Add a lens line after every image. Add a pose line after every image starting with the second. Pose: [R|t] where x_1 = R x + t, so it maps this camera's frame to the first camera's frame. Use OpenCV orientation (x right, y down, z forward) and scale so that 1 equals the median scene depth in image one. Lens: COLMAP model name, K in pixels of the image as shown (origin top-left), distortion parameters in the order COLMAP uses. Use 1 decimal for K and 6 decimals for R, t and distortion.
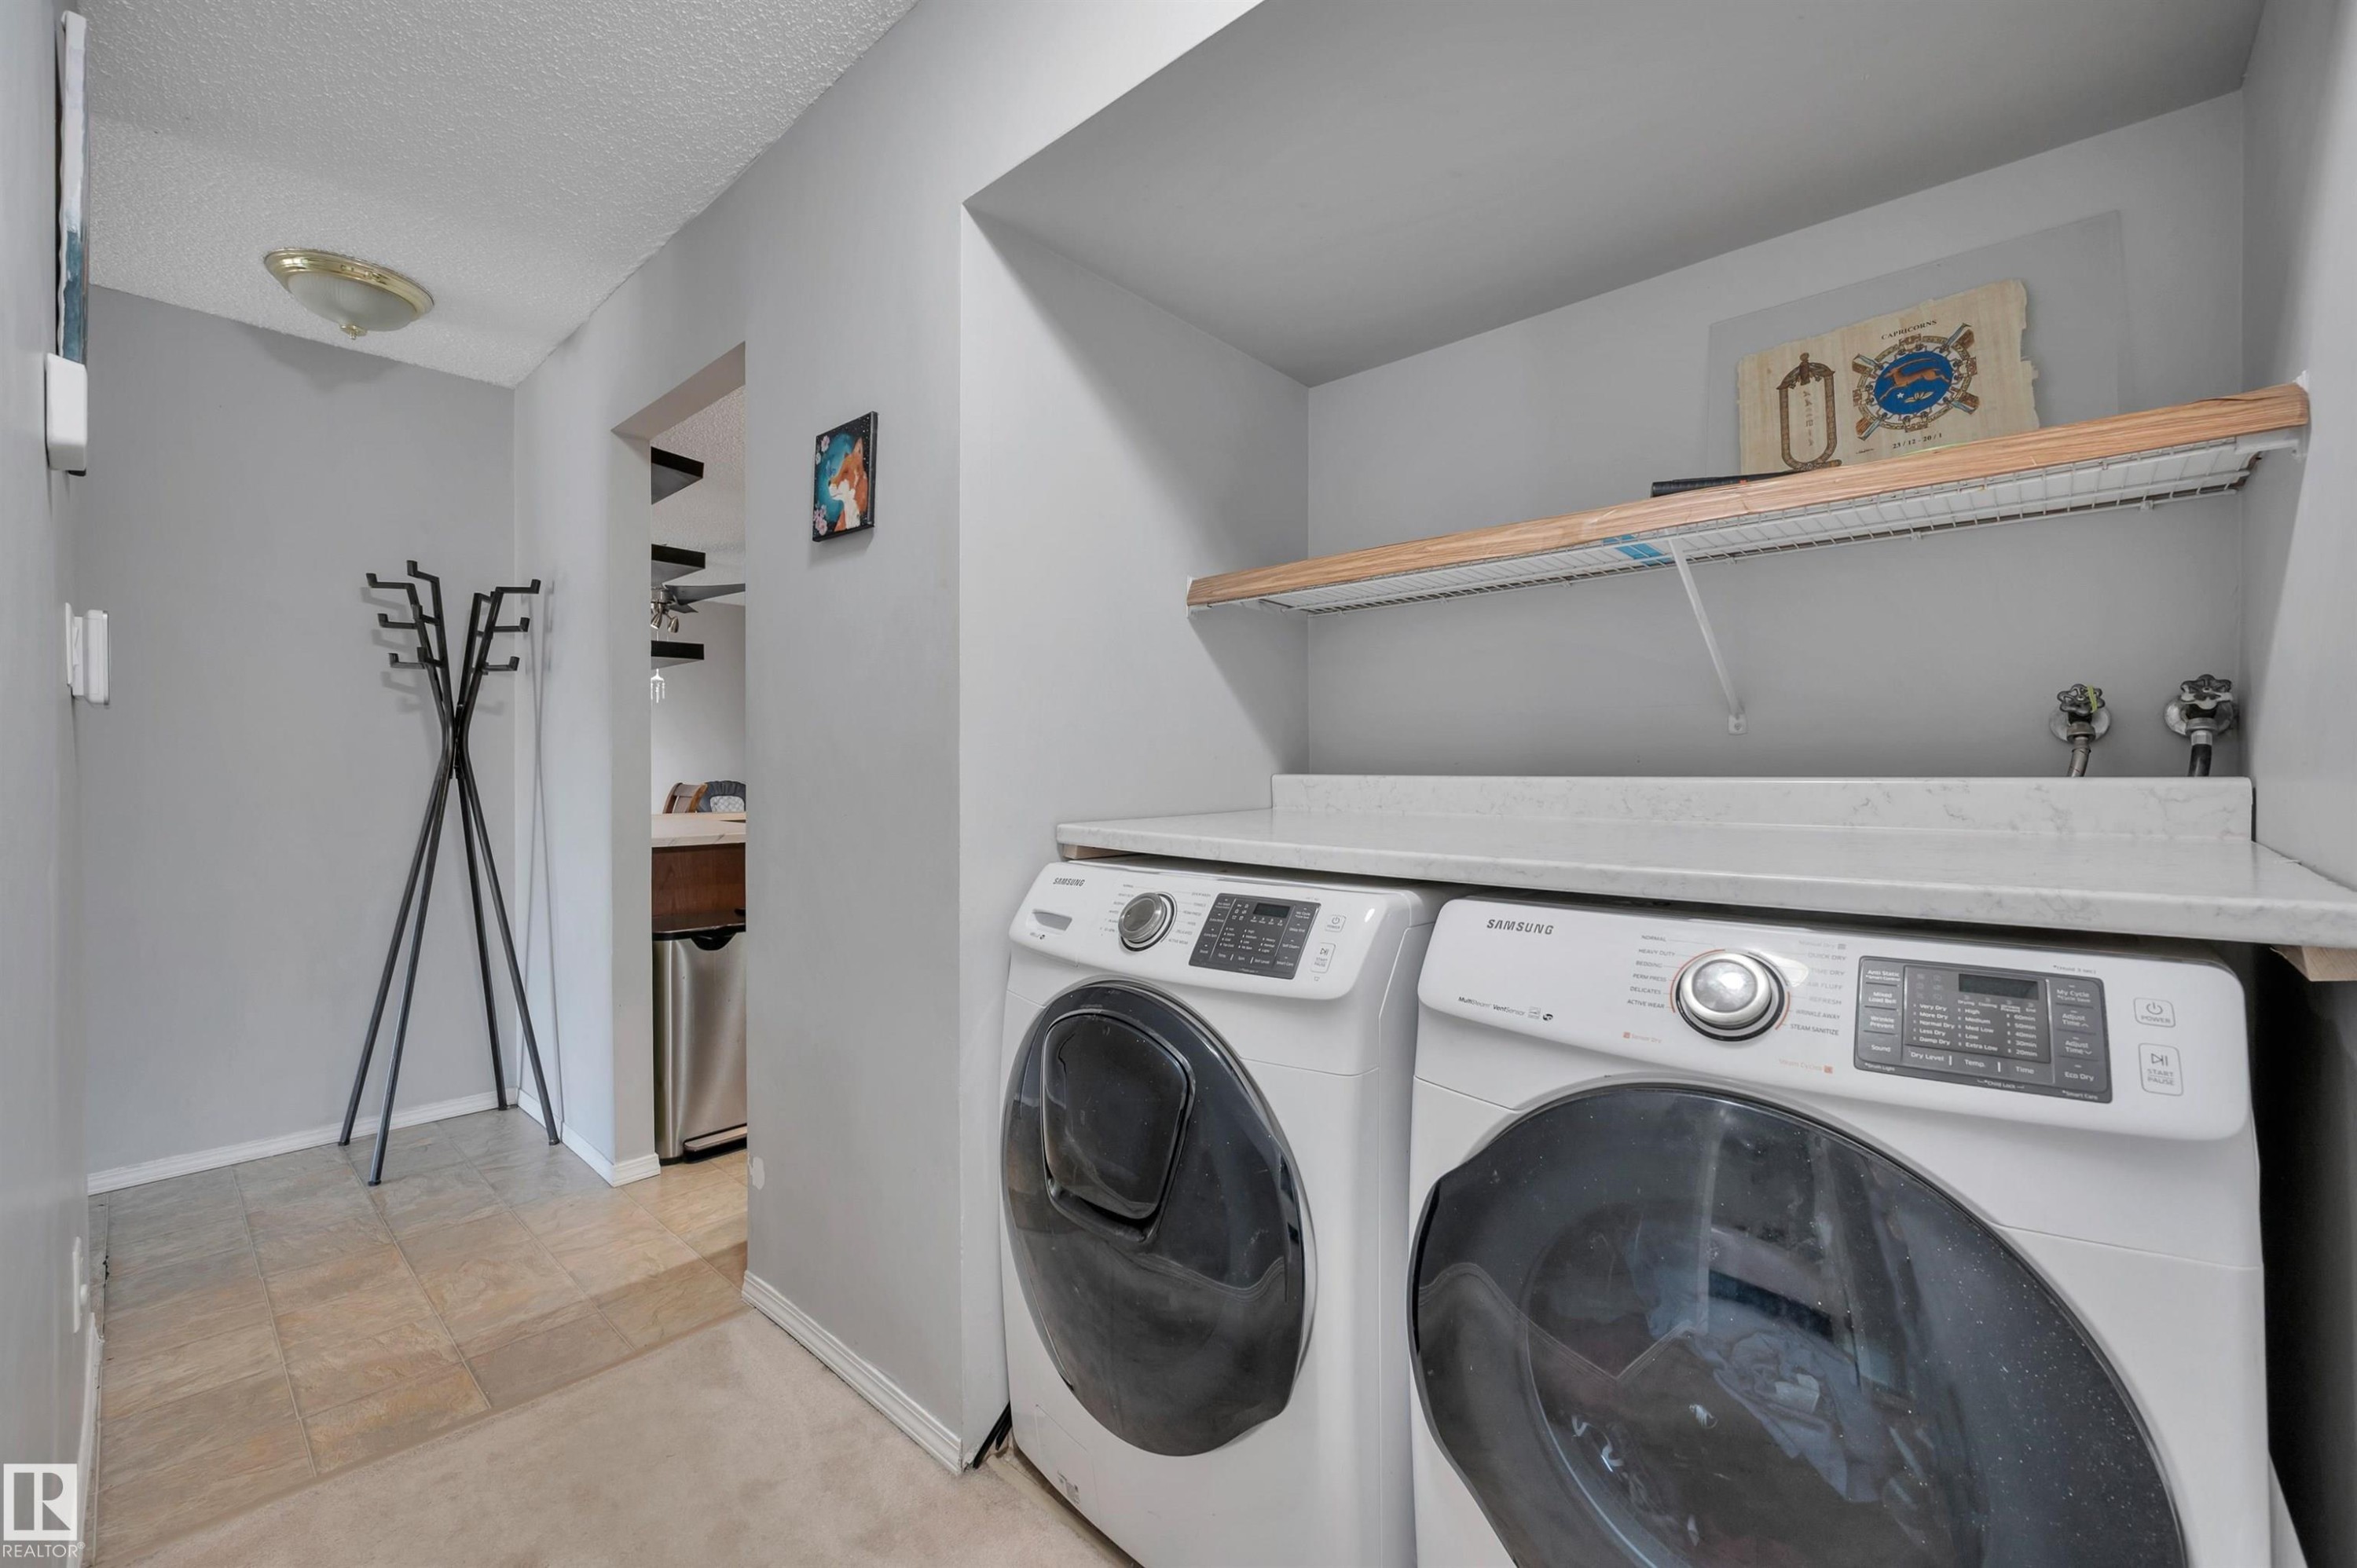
lens RADIAL K [[937.5, 0, 1200.8], [0, 937.5, 791.2], [0, 0, 1]] dist [-0.001533, -0.000209]
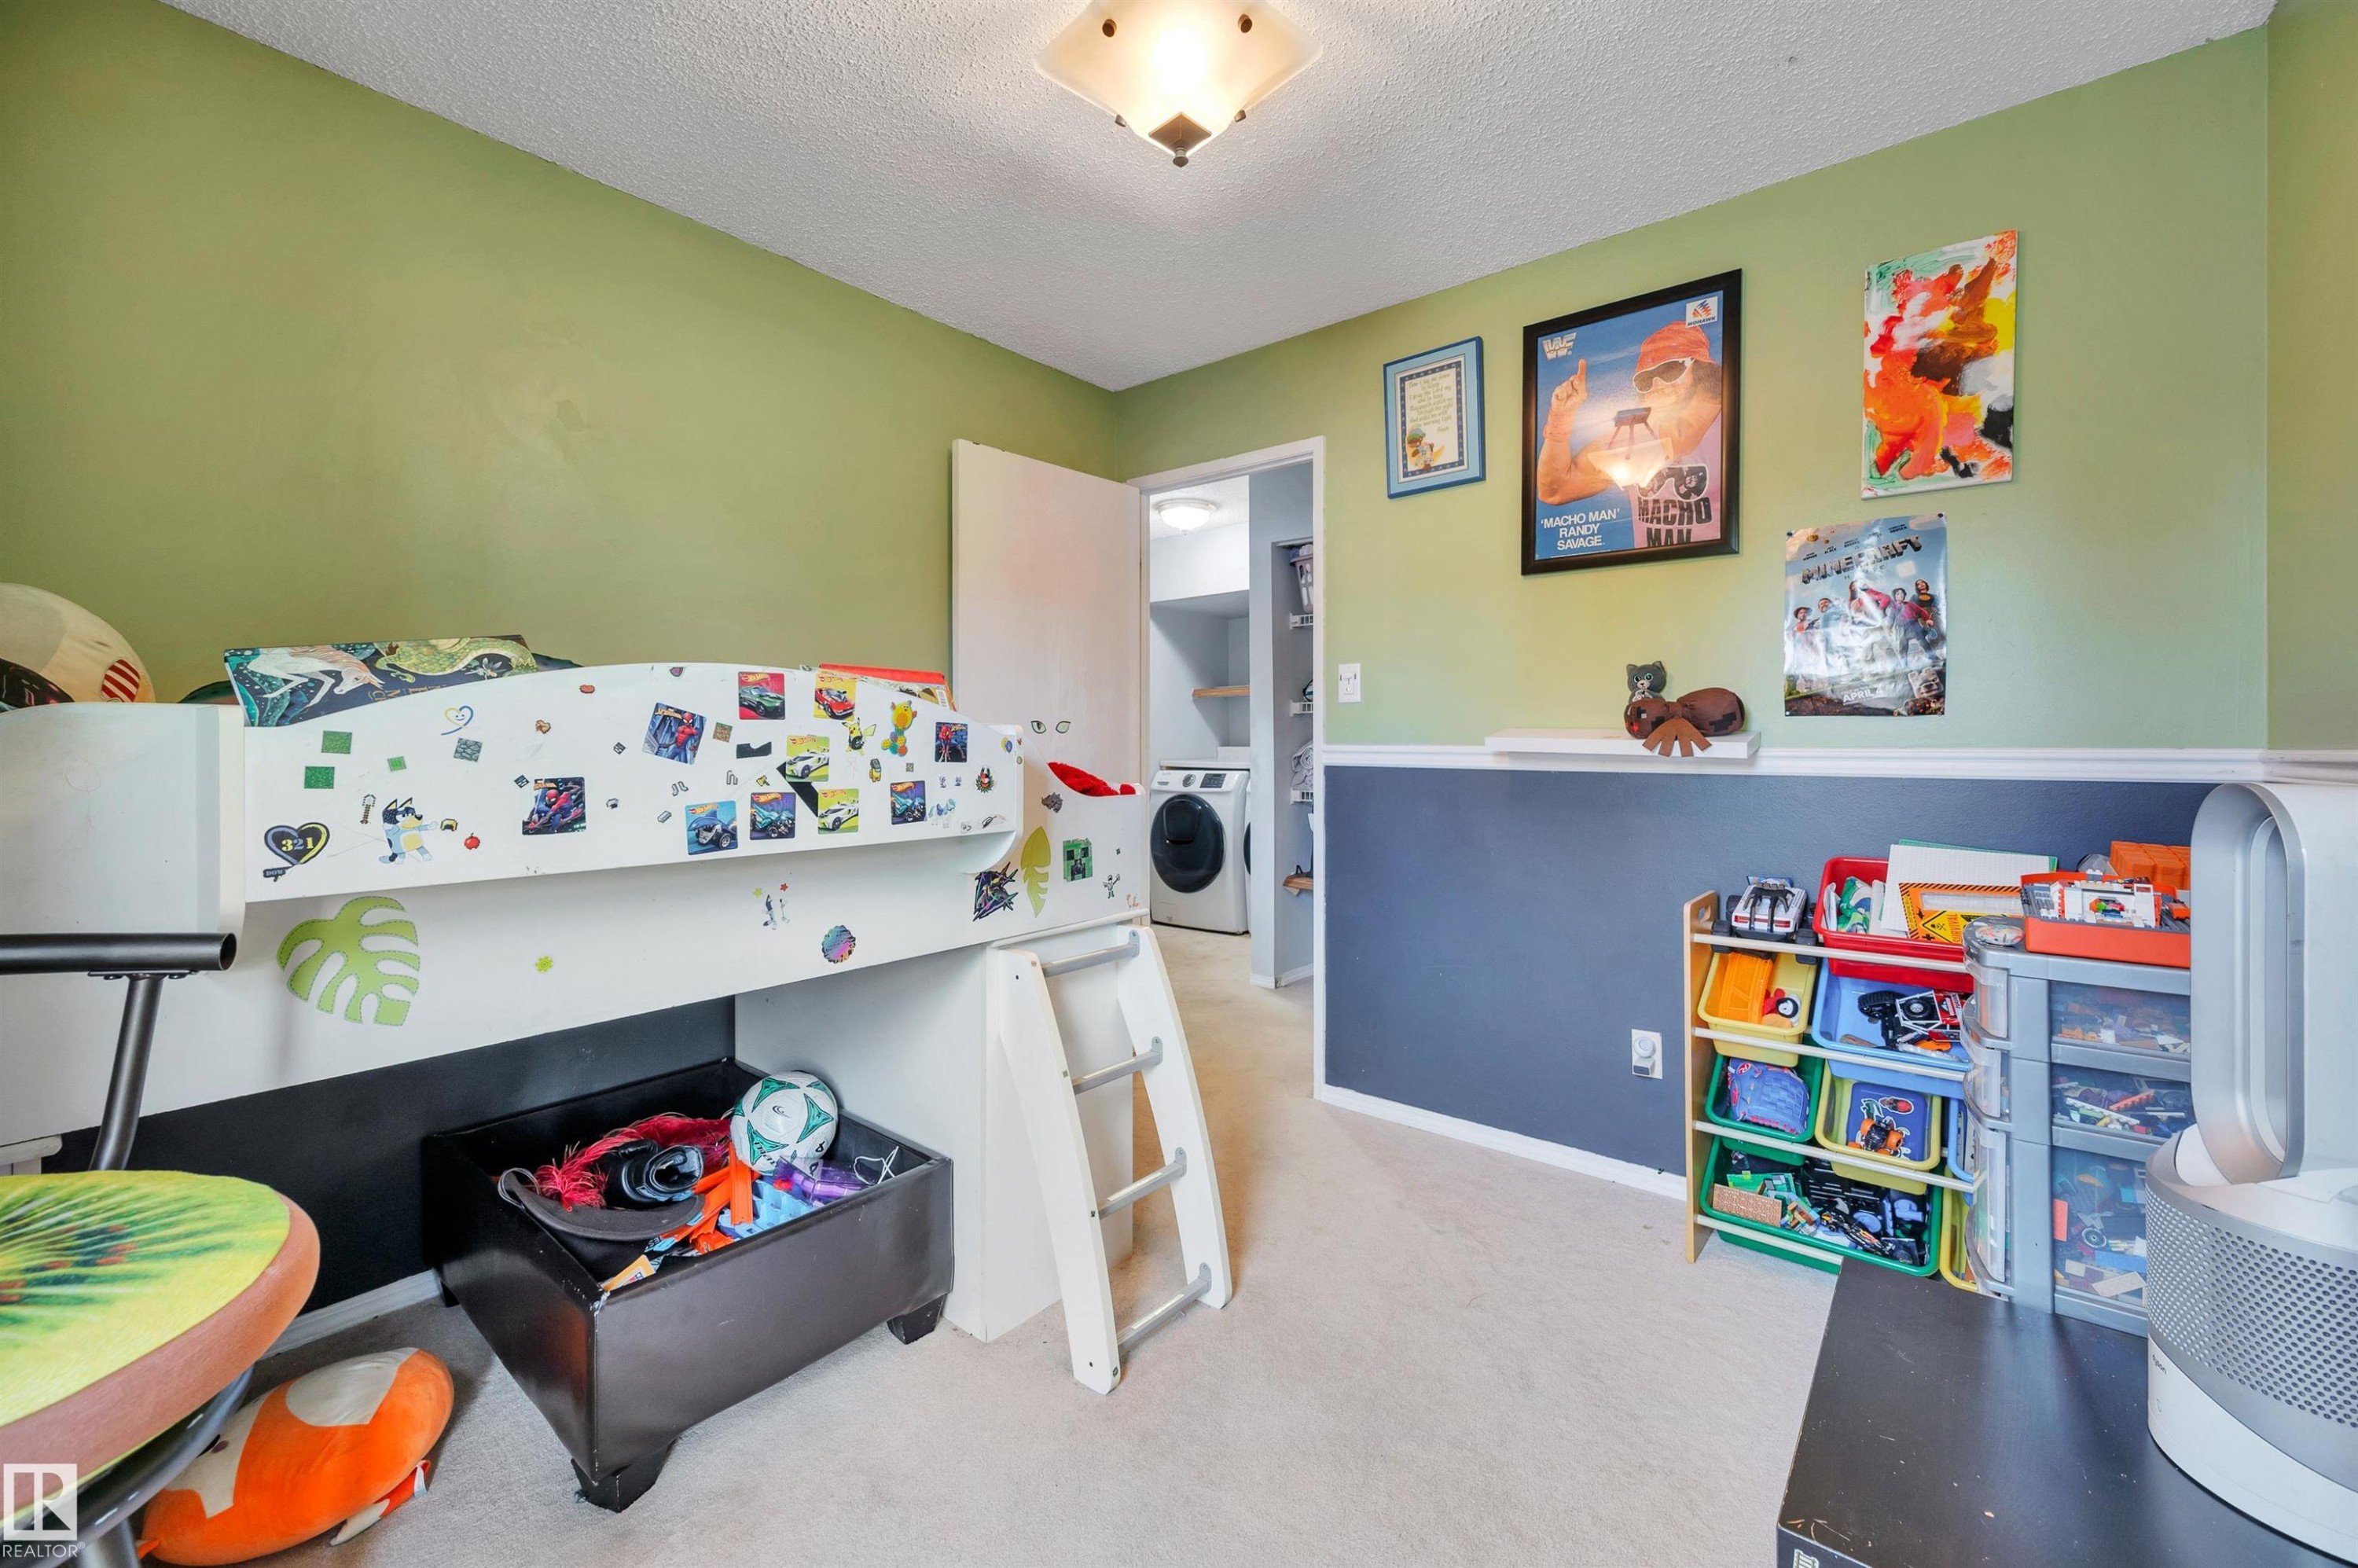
lens RADIAL K [[943.1, 0, 1173.5], [0, 943.1, 744.9], [0, 0, 1]] dist [0.015738, 0.000006]
pose [[0.999608, -0.006351, 0.027283, -0.269025], [0.006829, 0.999824, -0.017470, 0.052031], [-0.027167, 0.017650, 0.999475, -3.696180]]
